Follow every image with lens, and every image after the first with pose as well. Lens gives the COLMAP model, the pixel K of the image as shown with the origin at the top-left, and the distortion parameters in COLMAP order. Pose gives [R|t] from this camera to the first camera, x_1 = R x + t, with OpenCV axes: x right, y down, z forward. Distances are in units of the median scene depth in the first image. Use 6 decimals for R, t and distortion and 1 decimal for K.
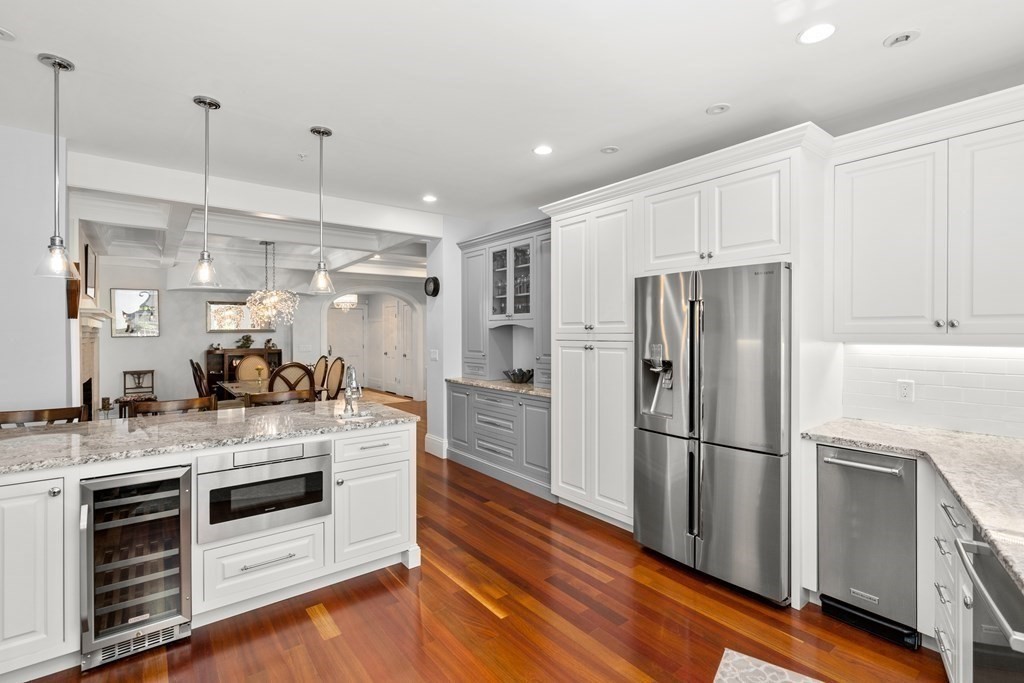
lens RADIAL K [[468.5, 0, 512.7], [0, 468.5, 339.3], [0, 0, 1]] dist [-0.002925, -0.001276]
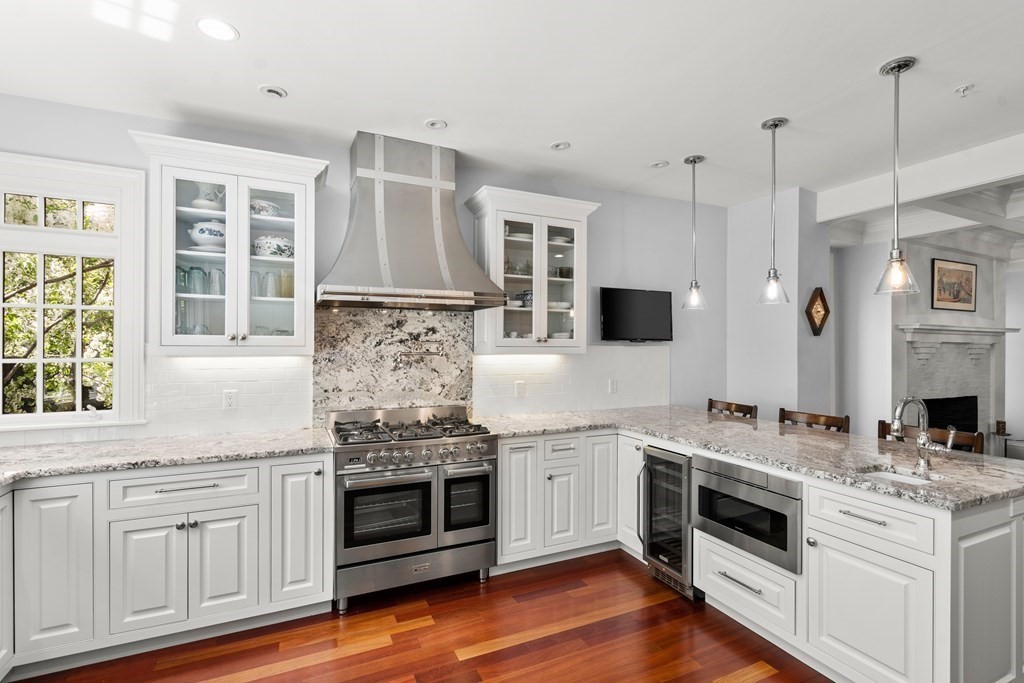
lens RADIAL K [[468.5, 0, 514.3], [0, 468.5, 345.1], [0, 0, 1]] dist [-0.002925, -0.001276]
pose [[-0.222482, -0.002490, -0.974934, 0.504009], [-0.013177, 0.999913, 0.000453, -0.014646], [0.974848, 0.012948, -0.222496, 0.697018]]
